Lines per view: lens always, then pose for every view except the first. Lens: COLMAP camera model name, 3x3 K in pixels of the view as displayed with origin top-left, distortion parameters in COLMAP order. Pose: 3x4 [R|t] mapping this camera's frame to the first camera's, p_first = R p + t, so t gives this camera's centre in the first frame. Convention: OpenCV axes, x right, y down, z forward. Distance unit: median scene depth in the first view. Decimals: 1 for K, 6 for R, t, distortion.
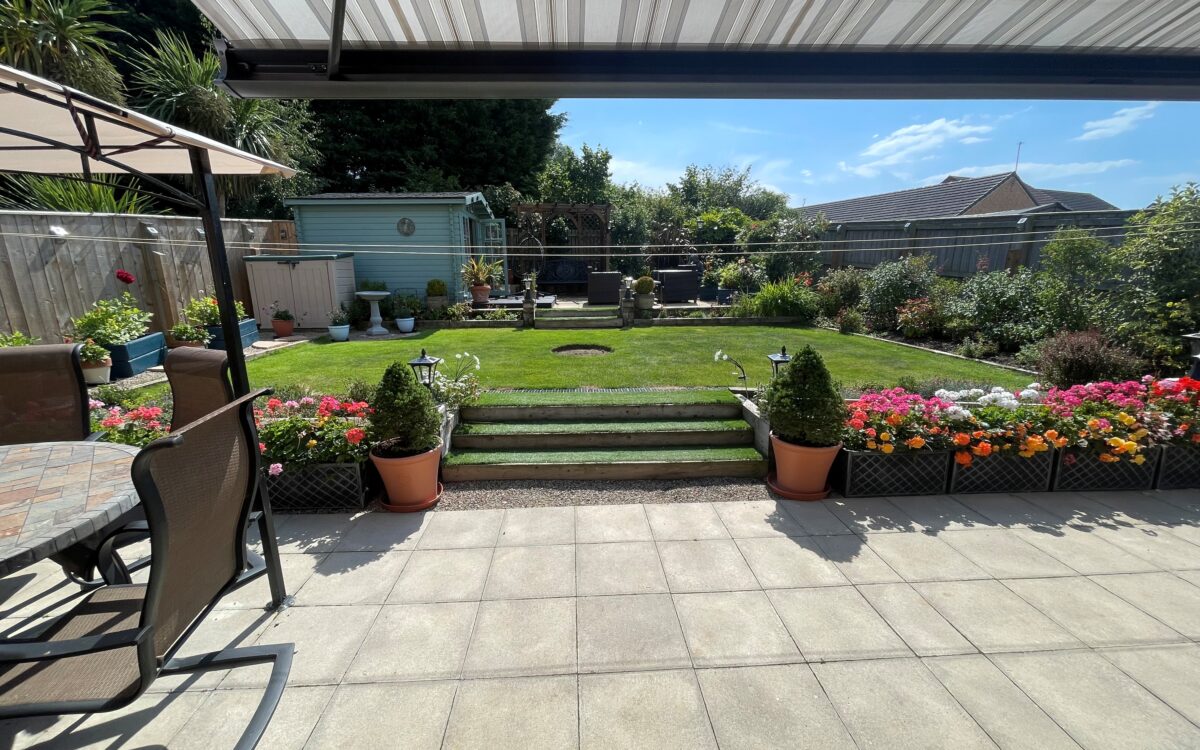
lens RADIAL K [[478.7, 0, 597.1], [0, 478.7, 385.1], [0, 0, 1]] dist [-0.002013, -0.000014]
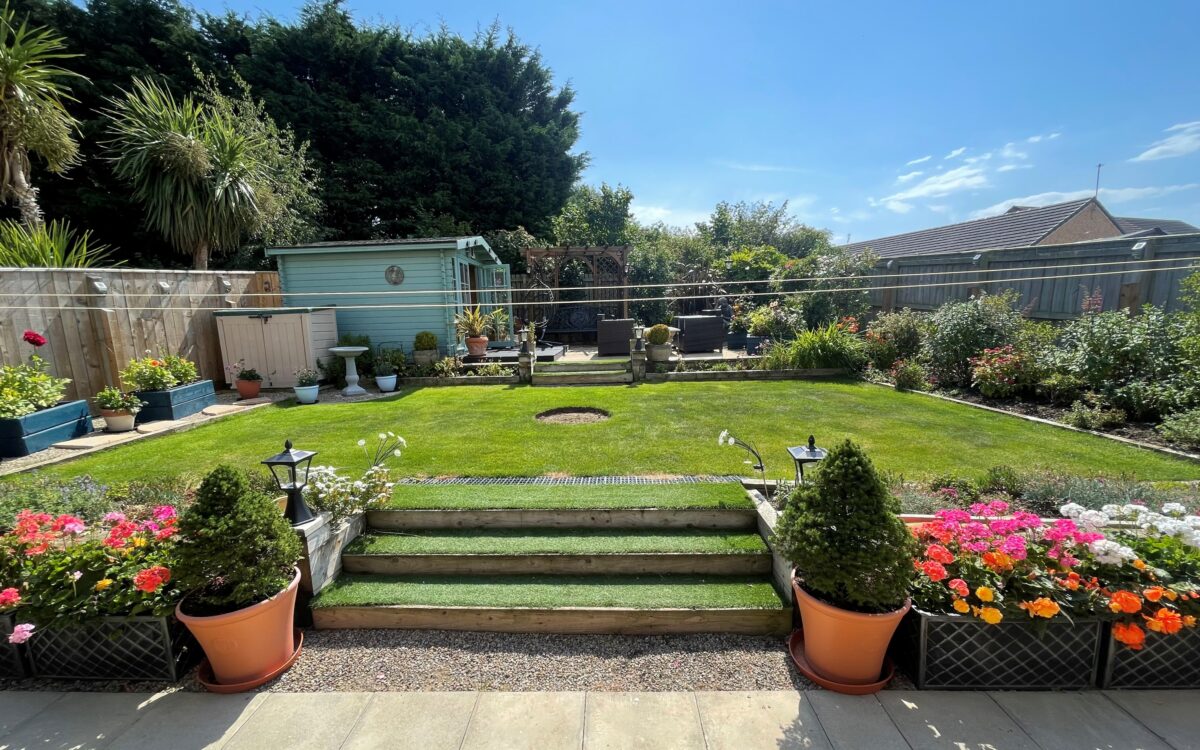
lens RADIAL K [[488.0, 0, 596.5], [0, 488.0, 403.3], [0, 0, 1]] dist [-0.000945, 0.000753]
pose [[0.996797, -0.004531, -0.079849, 0.068594], [0.000026, 0.998412, -0.056332, -0.040506], [0.079978, 0.056150, 0.995214, 0.140410]]
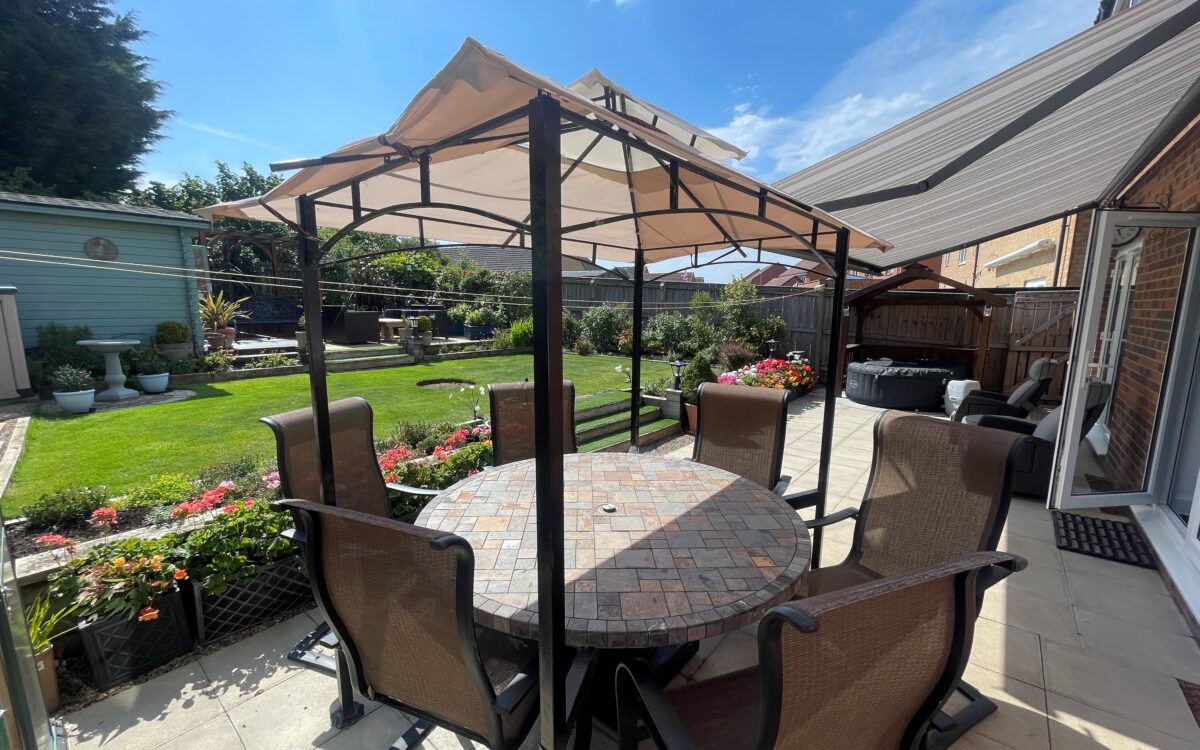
lens RADIAL K [[478.7, 0, 597.1], [0, 478.7, 385.1], [0, 0, 1]] dist [-0.002013, -0.000014]
pose [[0.677710, -0.109350, 0.727153, -0.522156], [0.160775, 0.986990, -0.001418, -0.011171], [-0.717538, 0.117869, 0.686474, -0.001823]]
